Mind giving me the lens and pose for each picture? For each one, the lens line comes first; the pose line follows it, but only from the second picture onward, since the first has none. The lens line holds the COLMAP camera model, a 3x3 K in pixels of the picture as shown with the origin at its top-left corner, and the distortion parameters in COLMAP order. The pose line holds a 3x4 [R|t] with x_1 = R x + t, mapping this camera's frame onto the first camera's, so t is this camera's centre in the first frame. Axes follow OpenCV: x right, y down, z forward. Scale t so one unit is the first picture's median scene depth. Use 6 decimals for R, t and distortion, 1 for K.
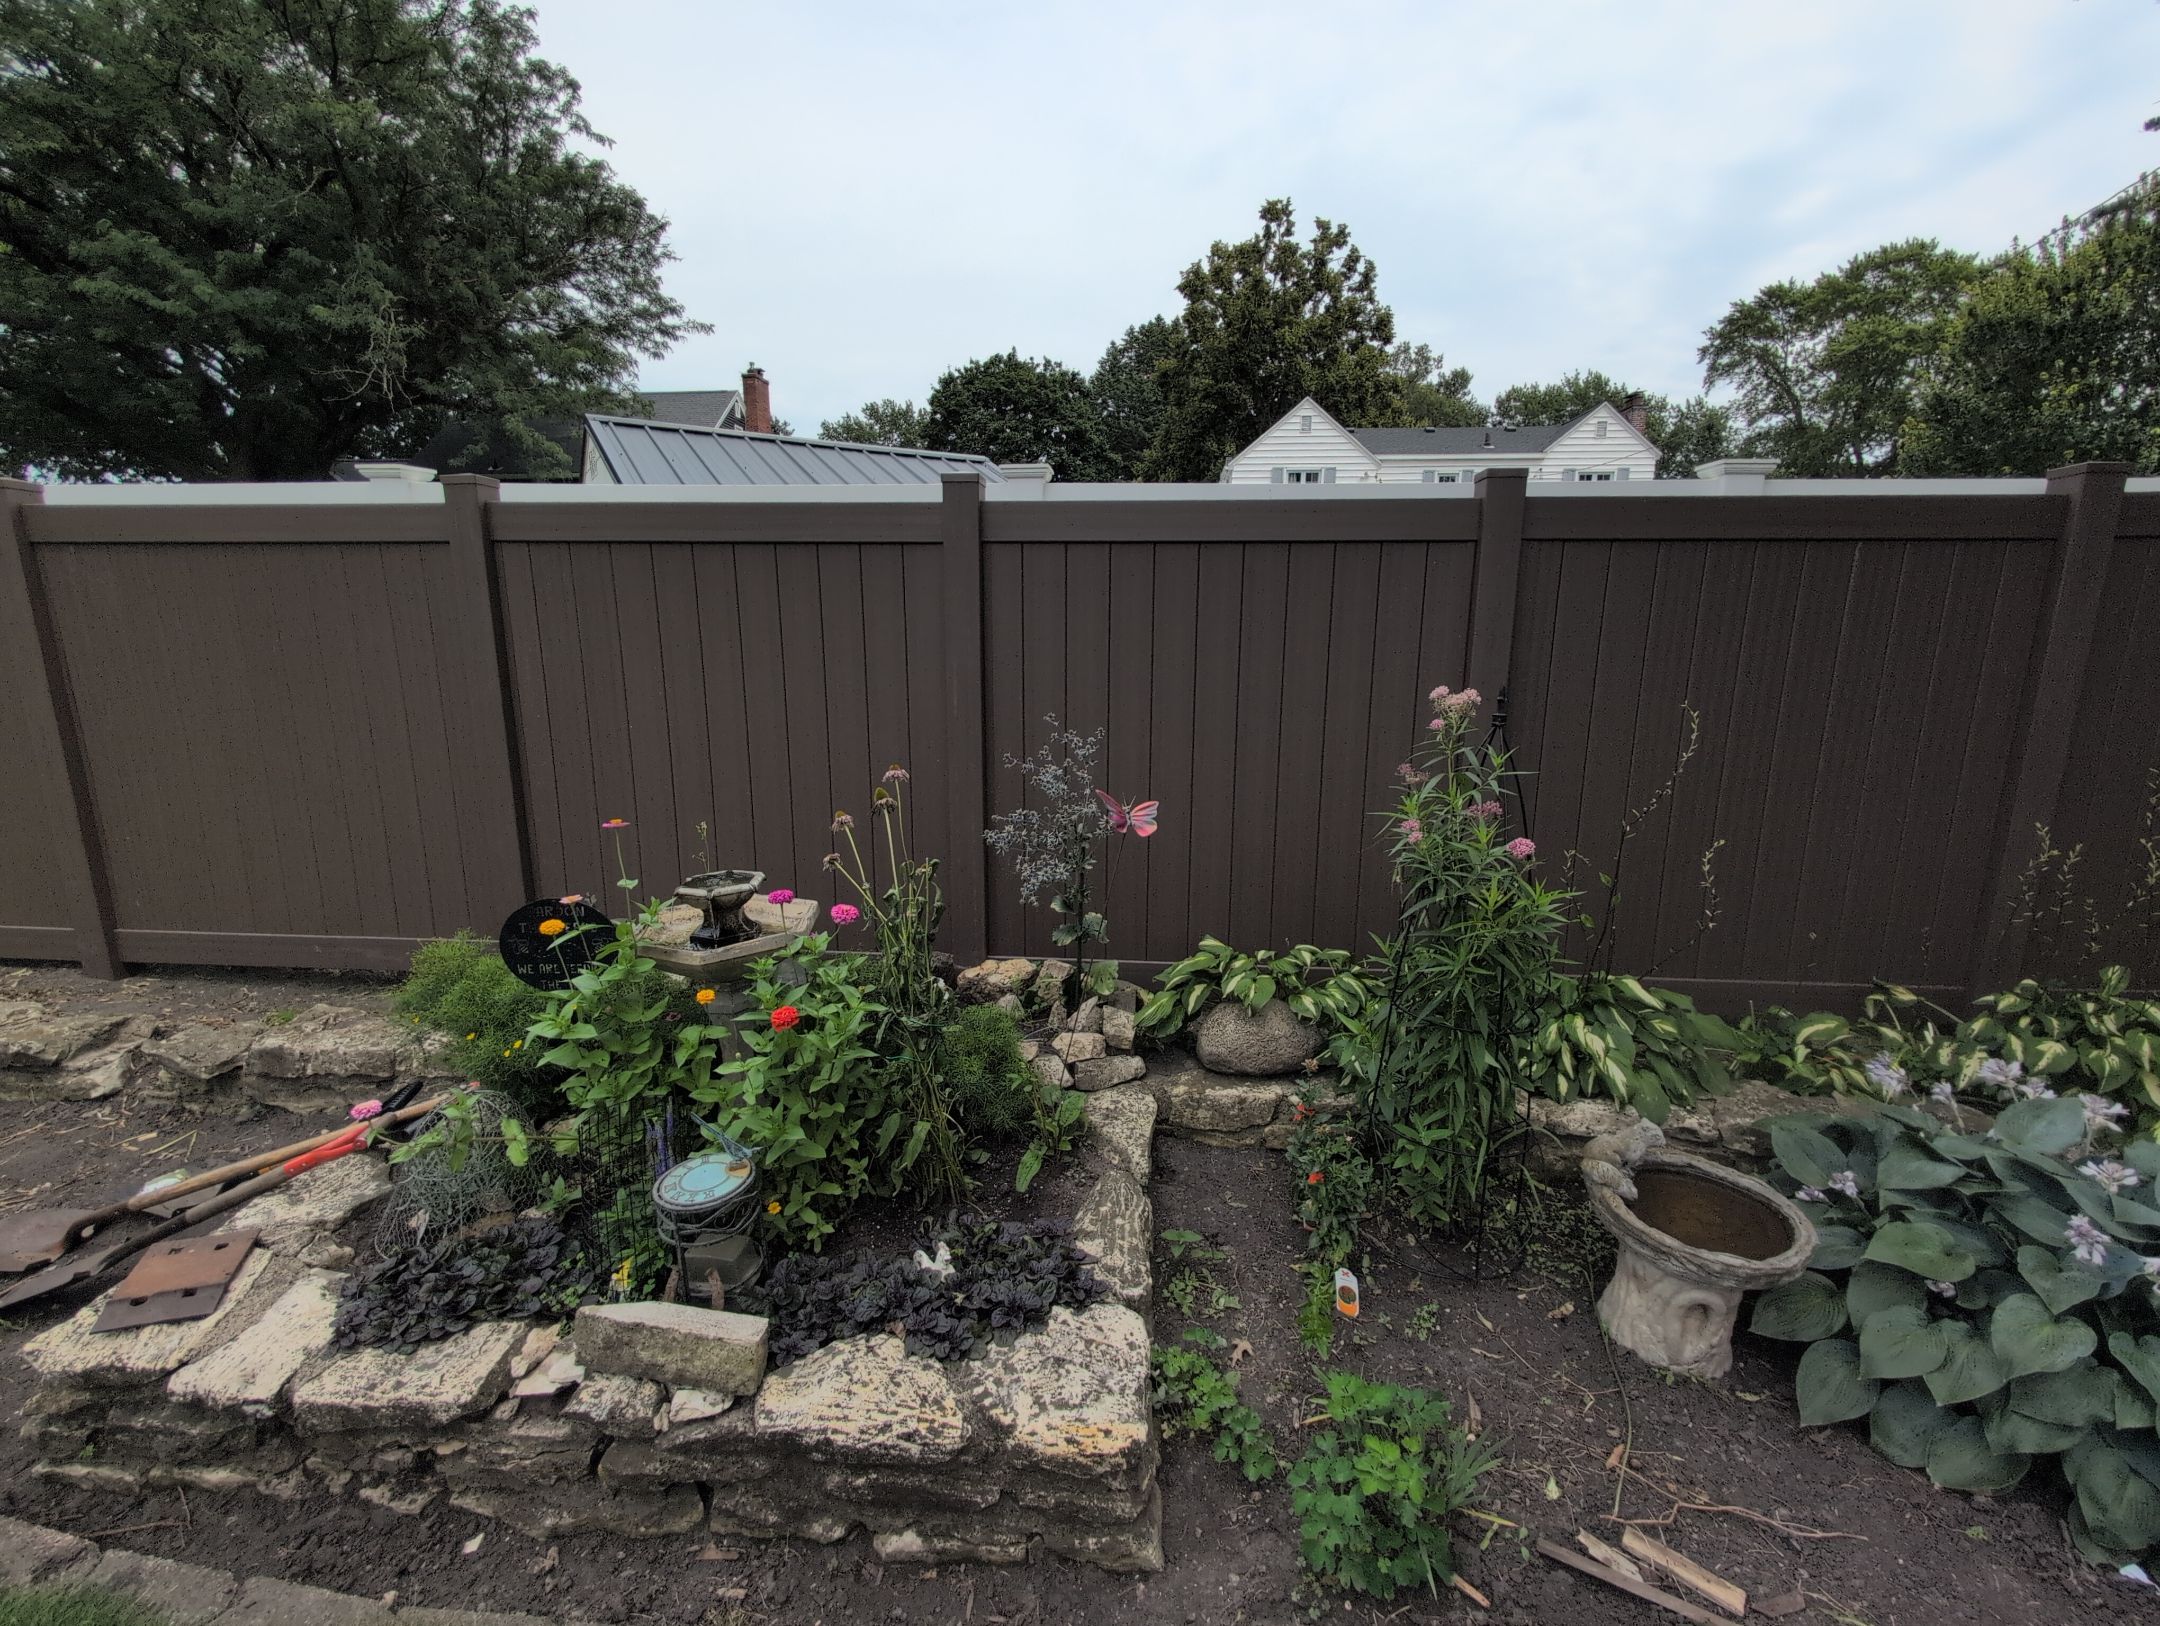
lens RADIAL K [[921.3, 0, 1086.3], [0, 921.3, 812.0], [0, 0, 1]] dist [0.000300, 0.000216]
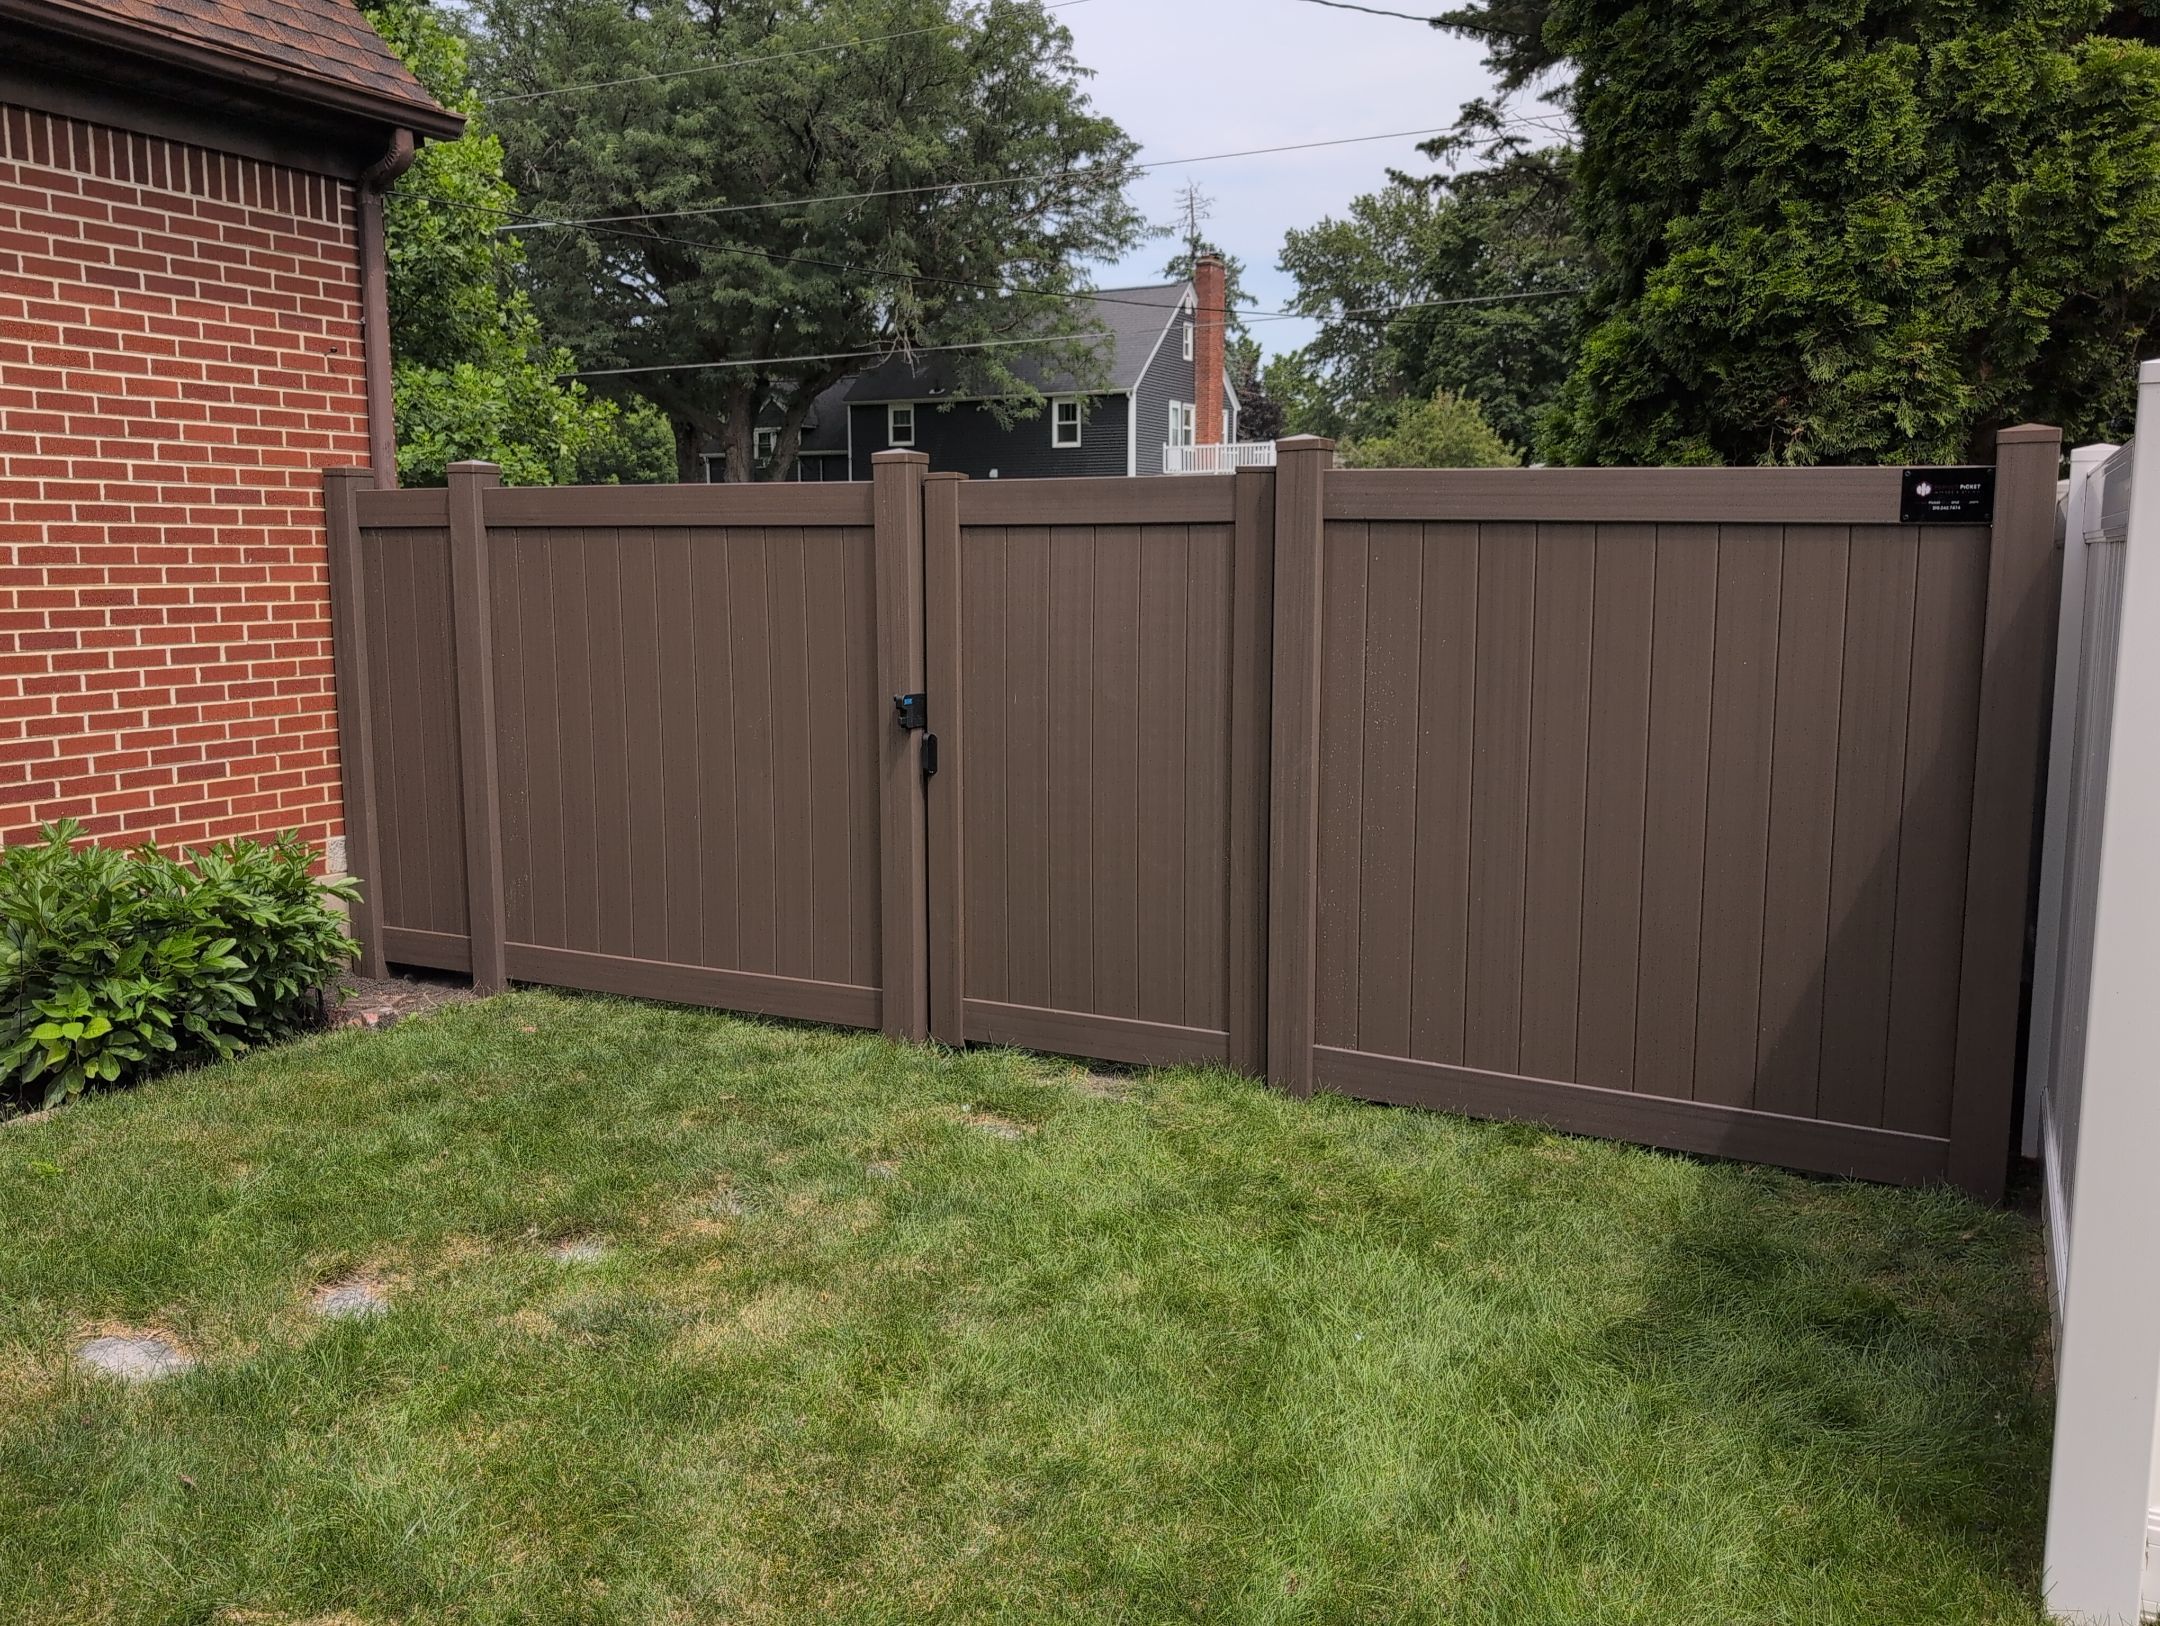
lens RADIAL K [[1811.0, 0, 1083.1], [0, 1811.0, 802.3], [0, 0, 1]] dist [0.014287, 0.001028]
pose [[0.931249, 0.042898, -0.361849, 0.734228], [-0.062884, 0.997067, -0.043633, 0.473055], [0.358915, 0.063387, 0.931215, -2.654081]]
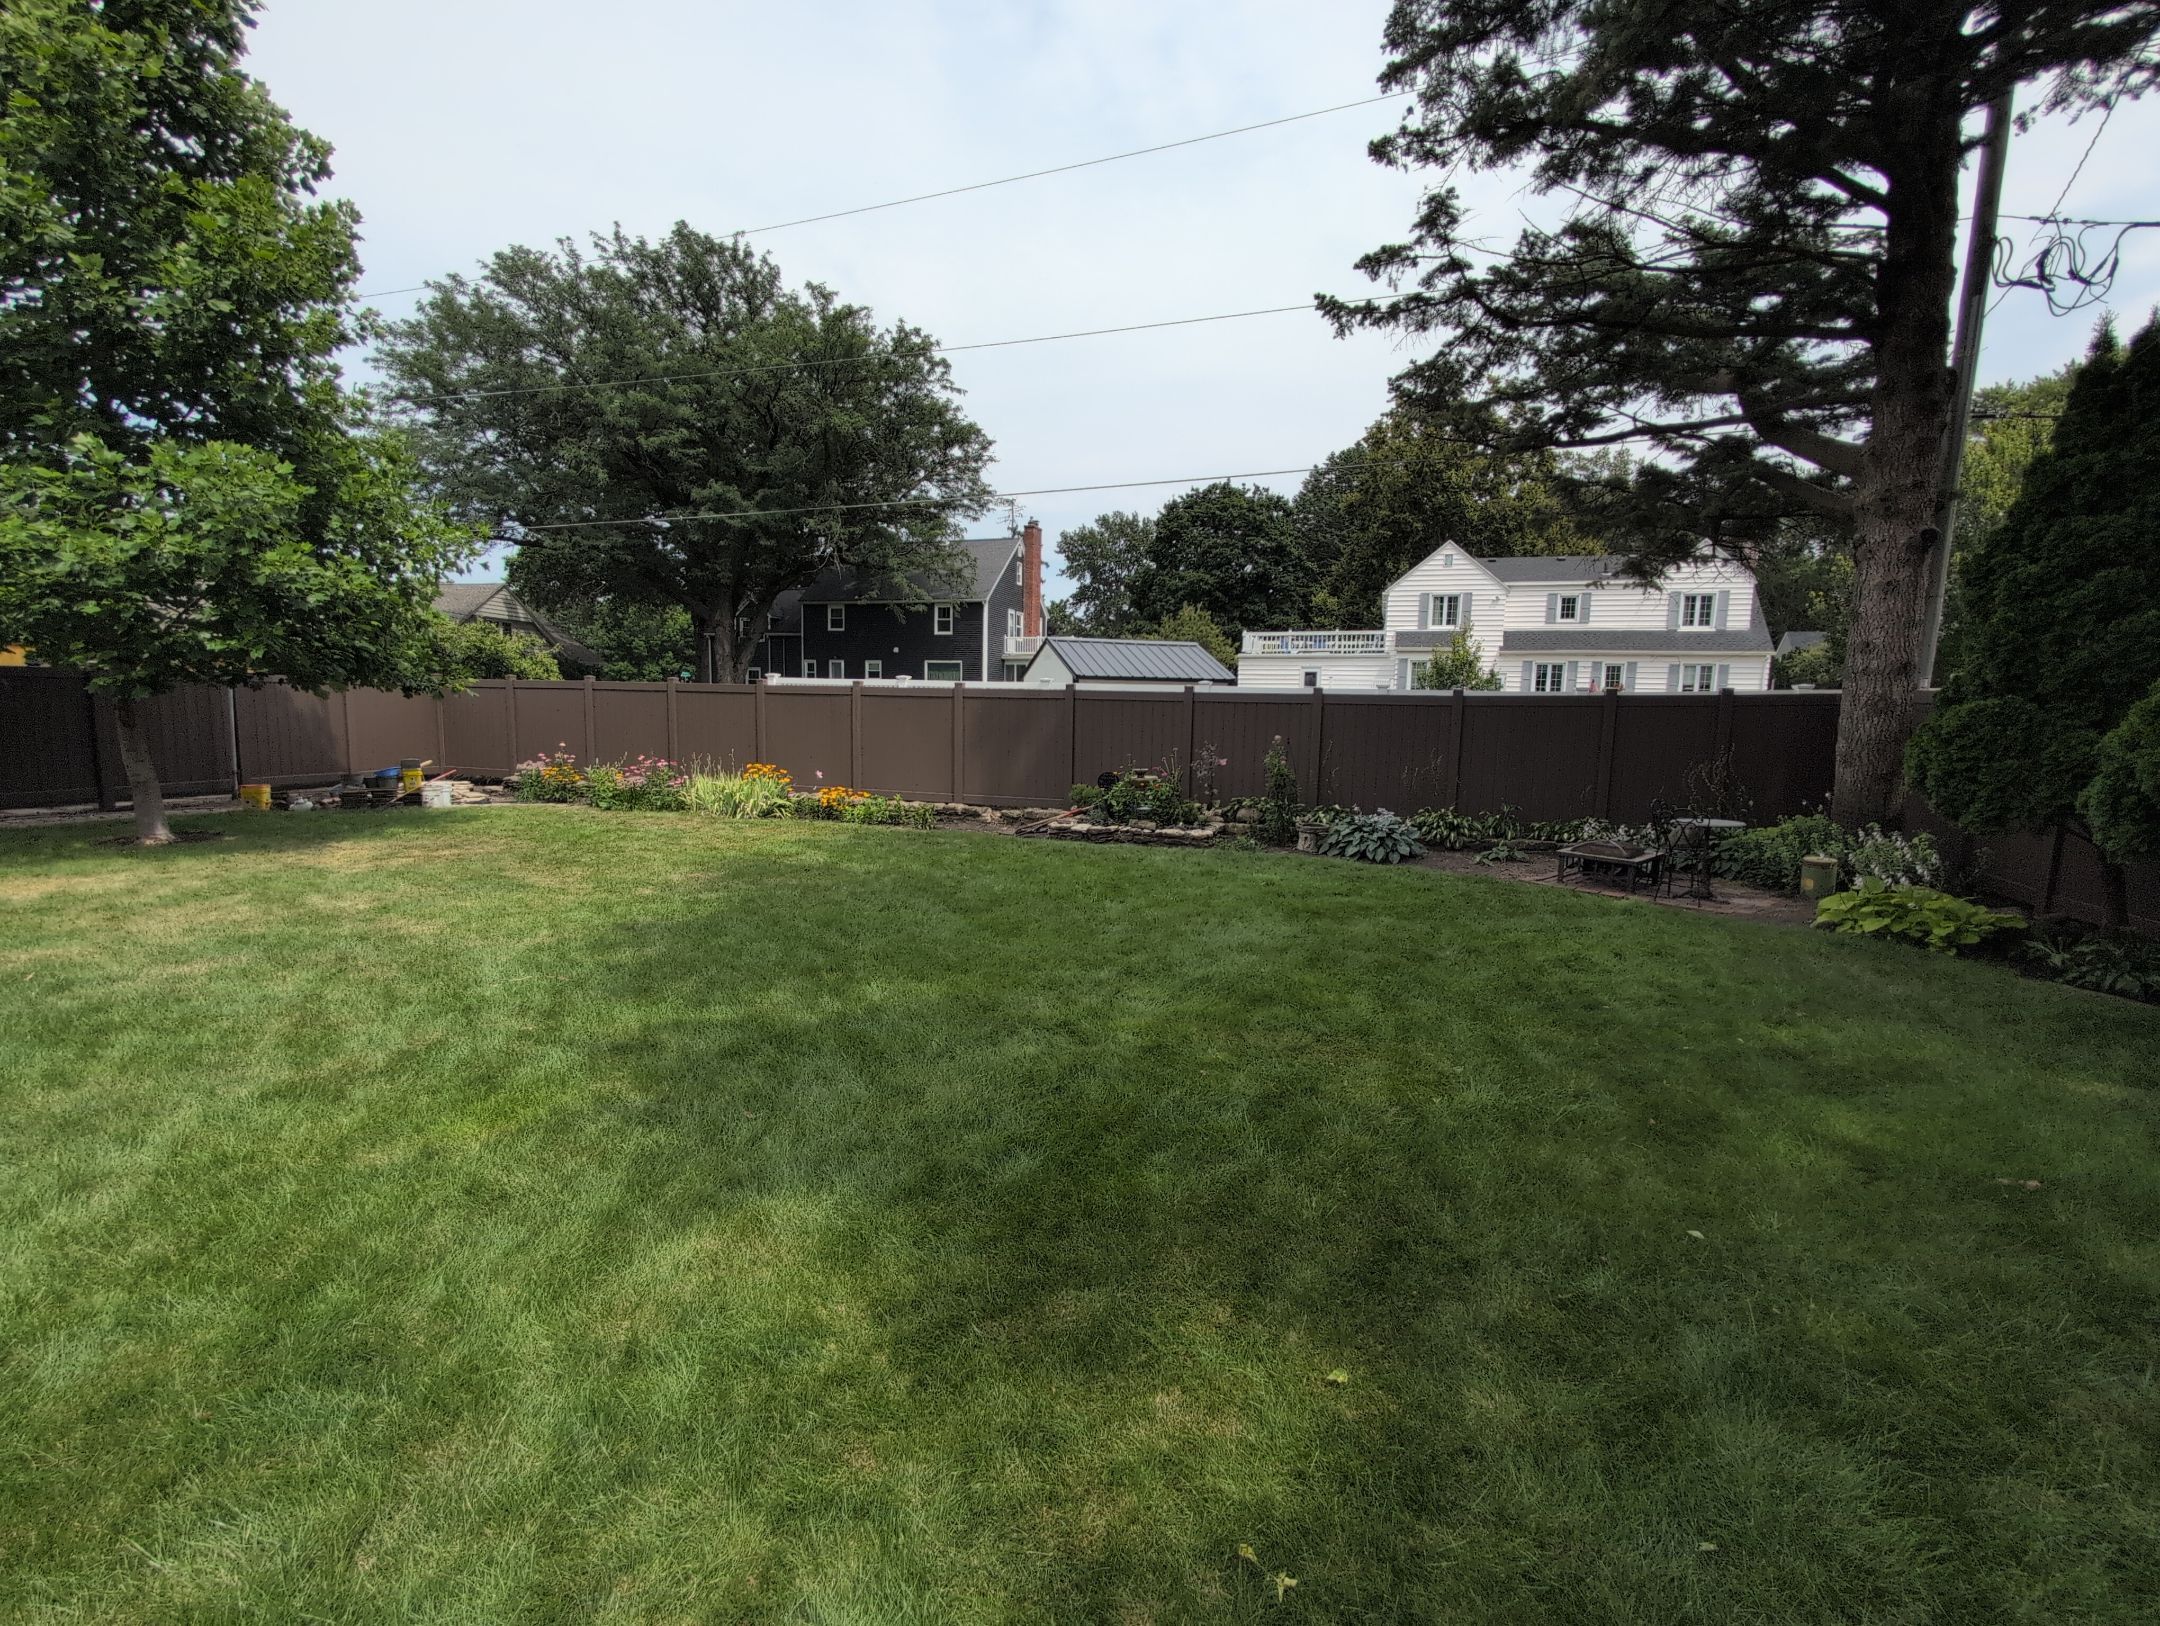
lens RADIAL K [[921.3, 0, 1086.3], [0, 921.3, 812.0], [0, 0, 1]] dist [0.000300, 0.000216]
pose [[0.975529, 0.041370, -0.215945, 0.142964], [-0.059067, 0.995346, -0.076147, 0.234595], [0.211789, 0.087039, 0.973432, -1.327168]]
